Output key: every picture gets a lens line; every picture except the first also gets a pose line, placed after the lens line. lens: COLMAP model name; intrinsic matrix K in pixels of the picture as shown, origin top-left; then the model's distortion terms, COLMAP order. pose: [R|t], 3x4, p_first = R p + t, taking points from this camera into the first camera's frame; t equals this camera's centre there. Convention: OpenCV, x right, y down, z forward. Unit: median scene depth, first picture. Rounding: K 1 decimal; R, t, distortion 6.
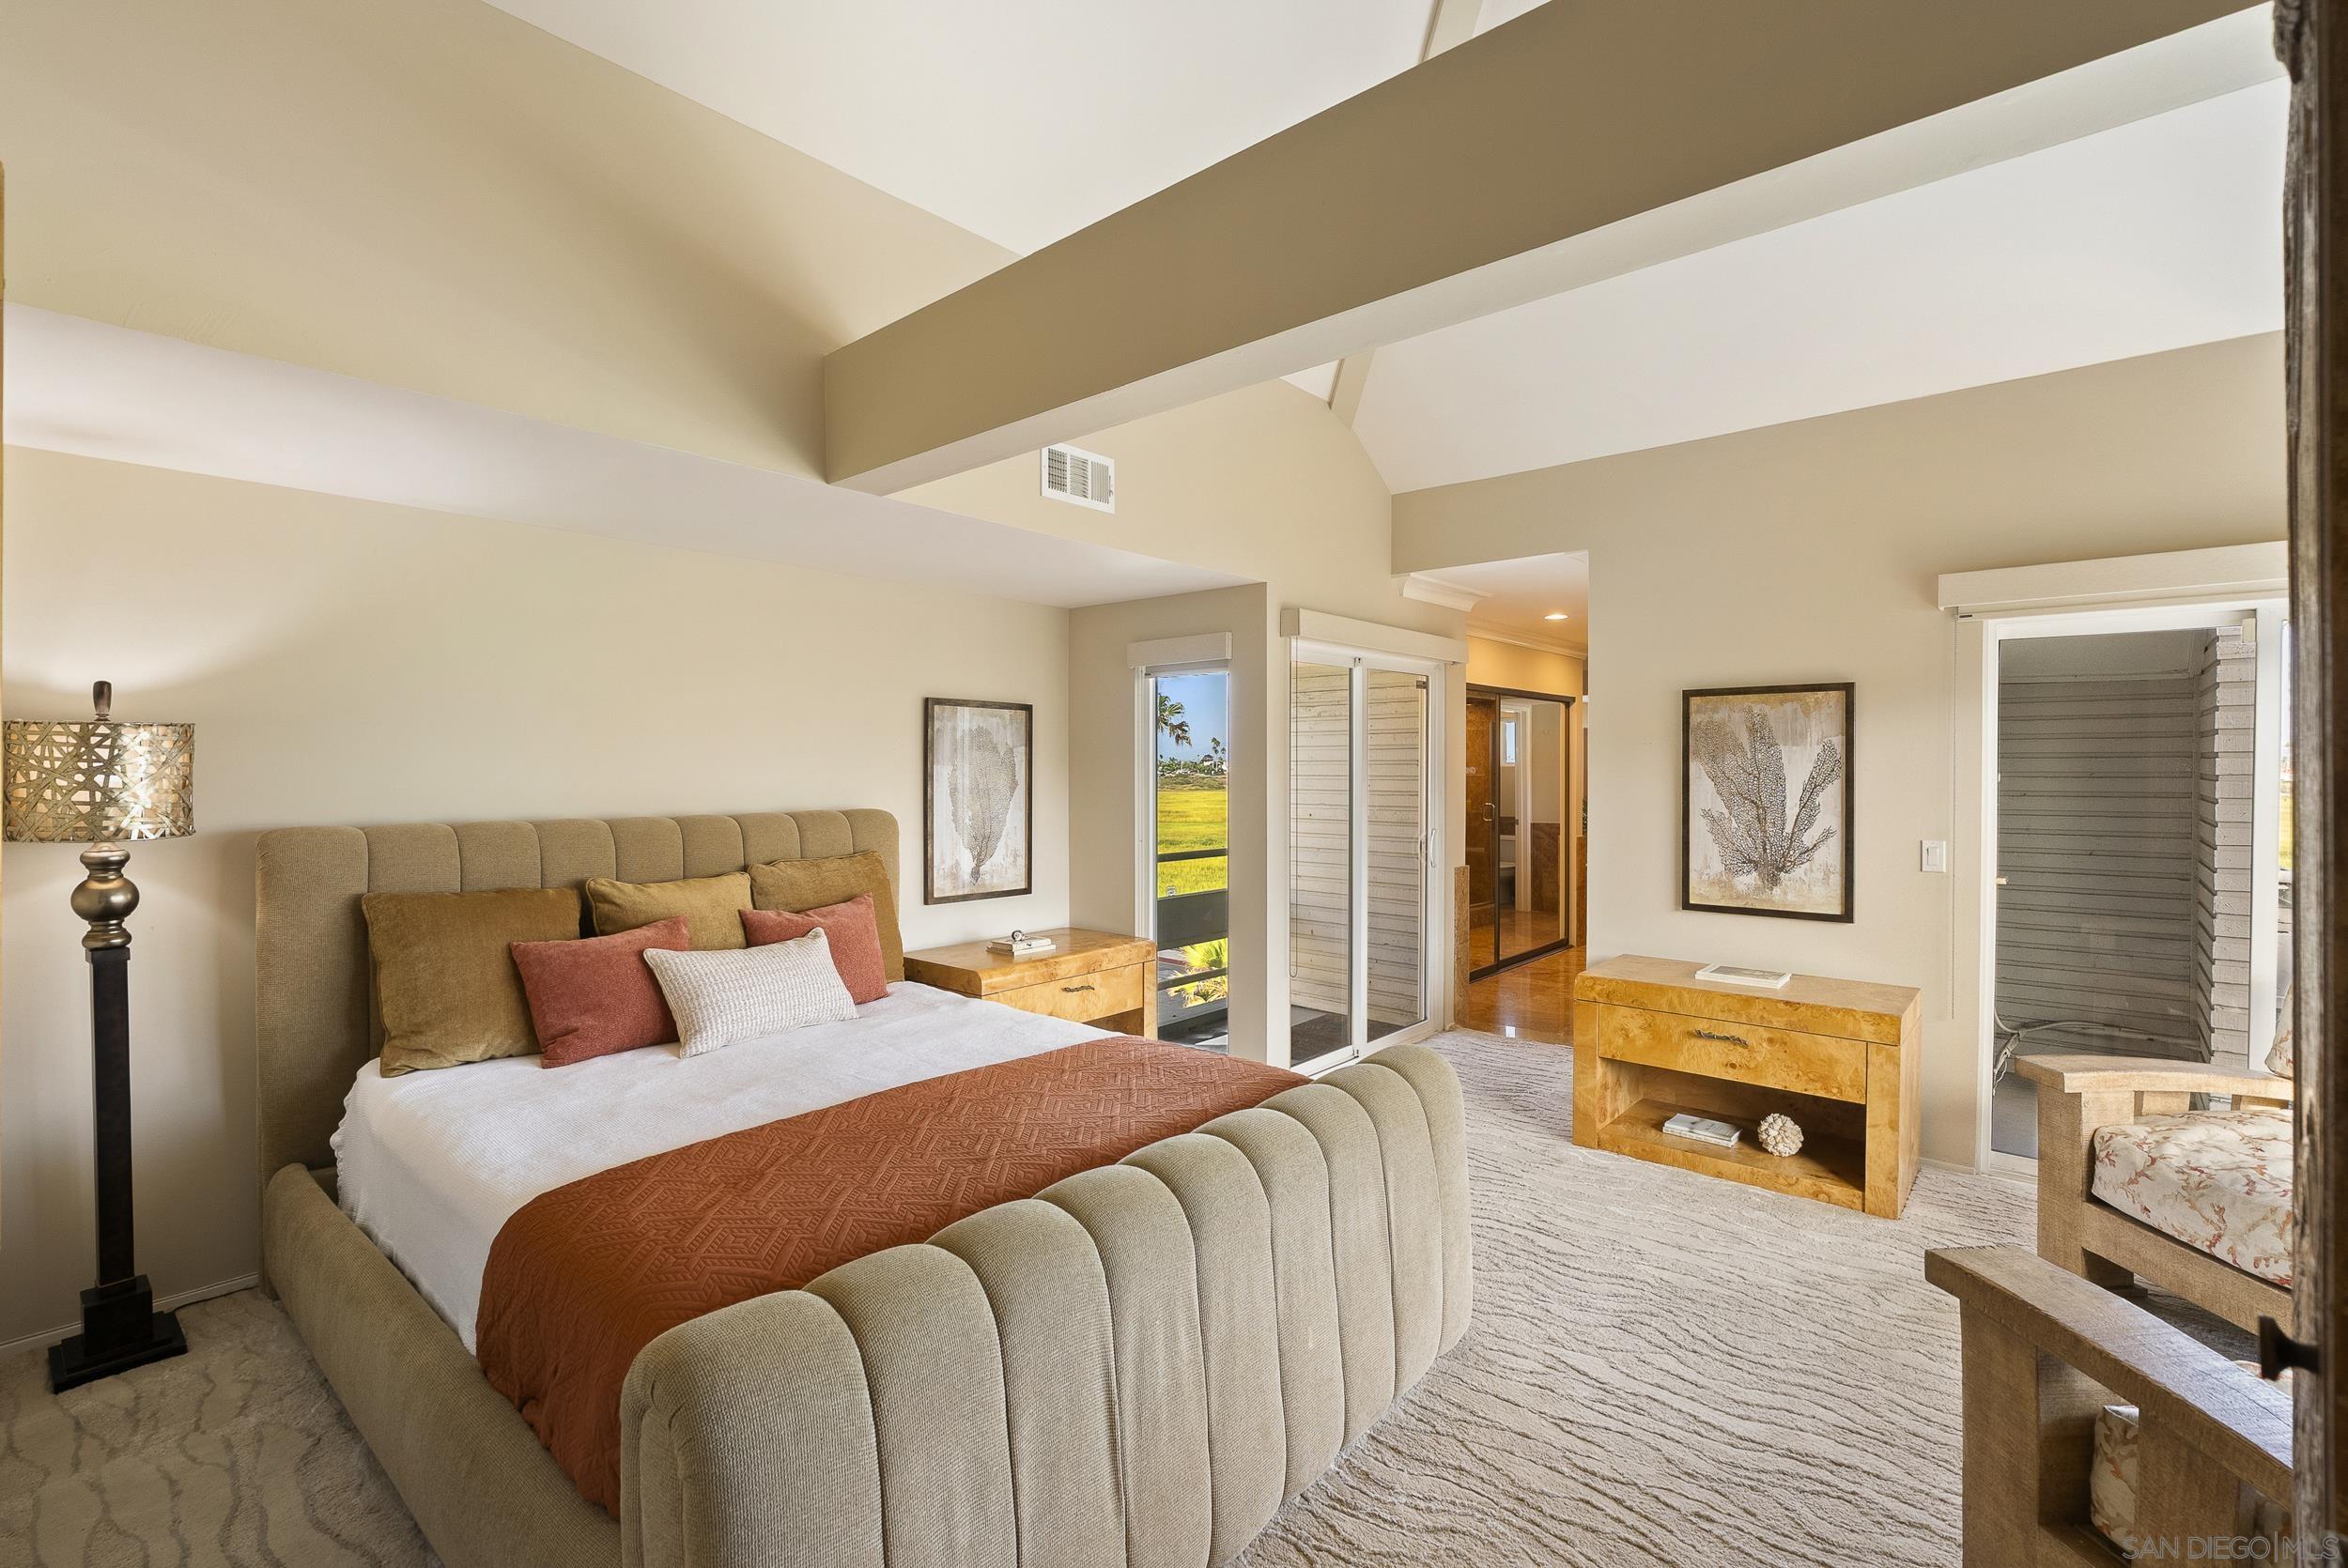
lens RADIAL K [[1074.8, 0, 1174.0], [0, 1074.8, 777.9], [0, 0, 1]] dist [-0.000954, -0.000130]
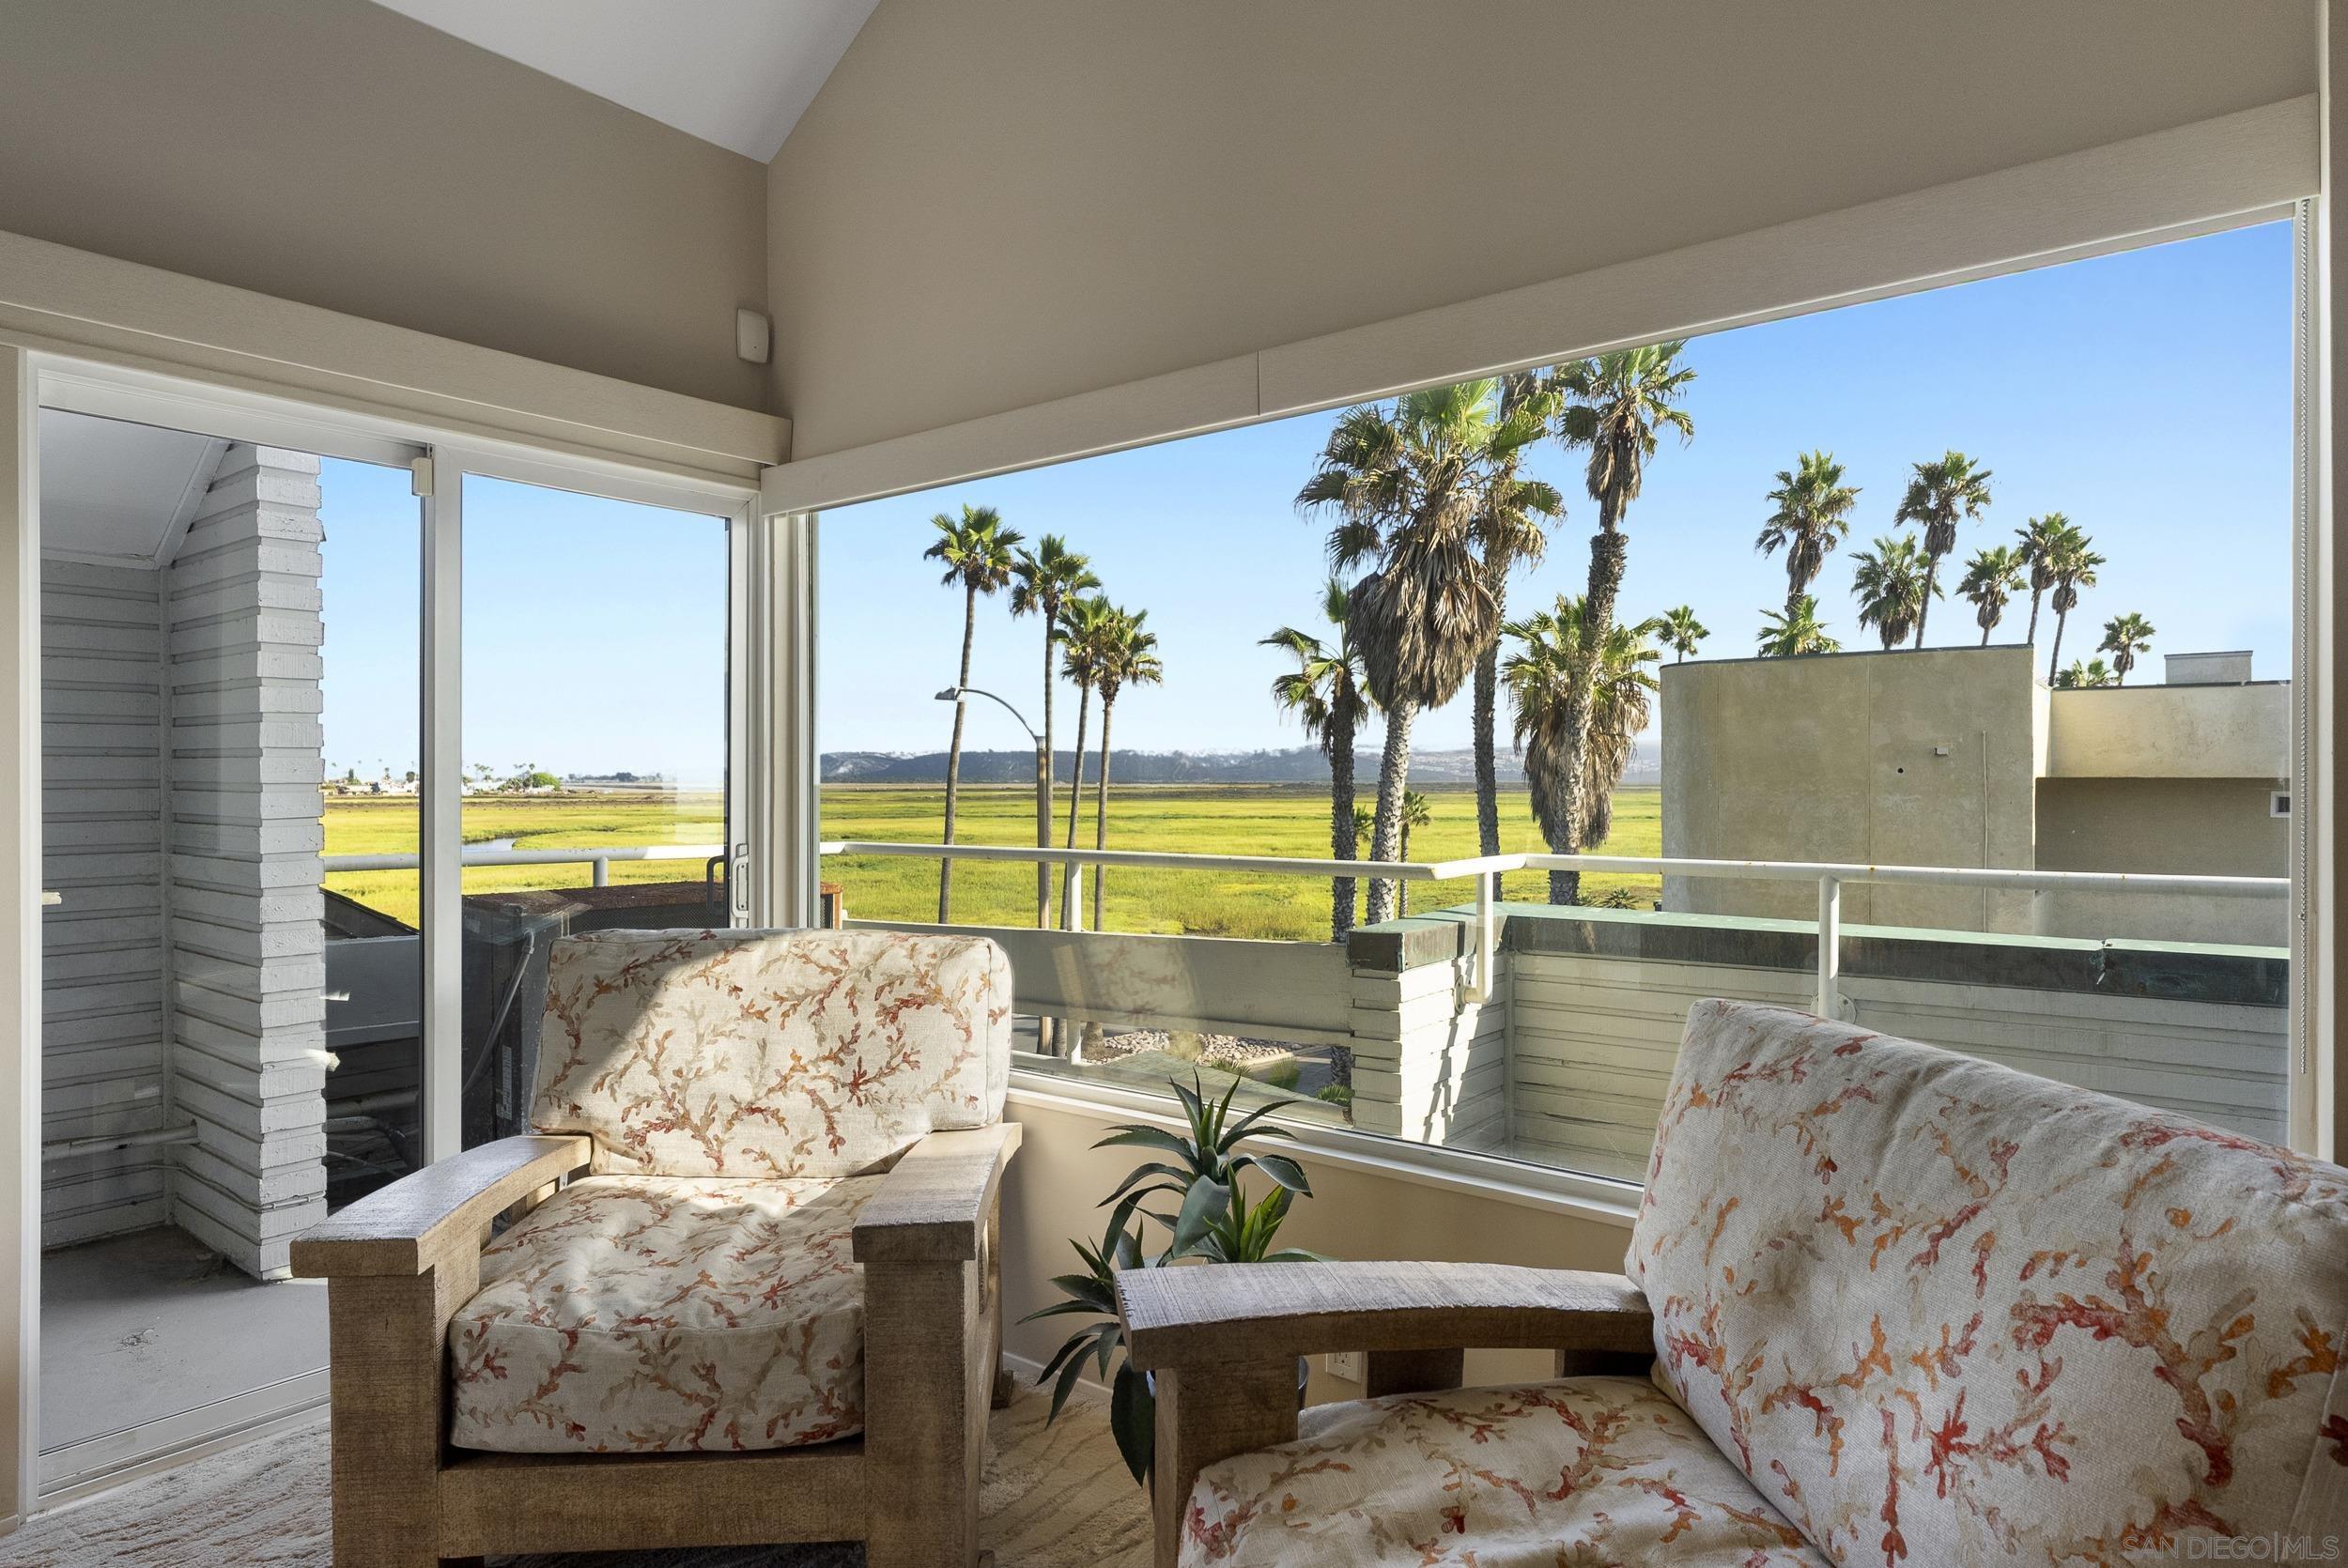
lens RADIAL K [[1361.5, 0, 1174.6], [0, 1361.5, 786.6], [0, 0, 1]] dist [-0.003604, -0.000335]
pose [[-0.039106, -0.004941, 0.999223, 0.184969], [0.016047, 0.999856, 0.005572, 0.067950], [-0.999106, 0.016252, -0.039021, 0.703332]]
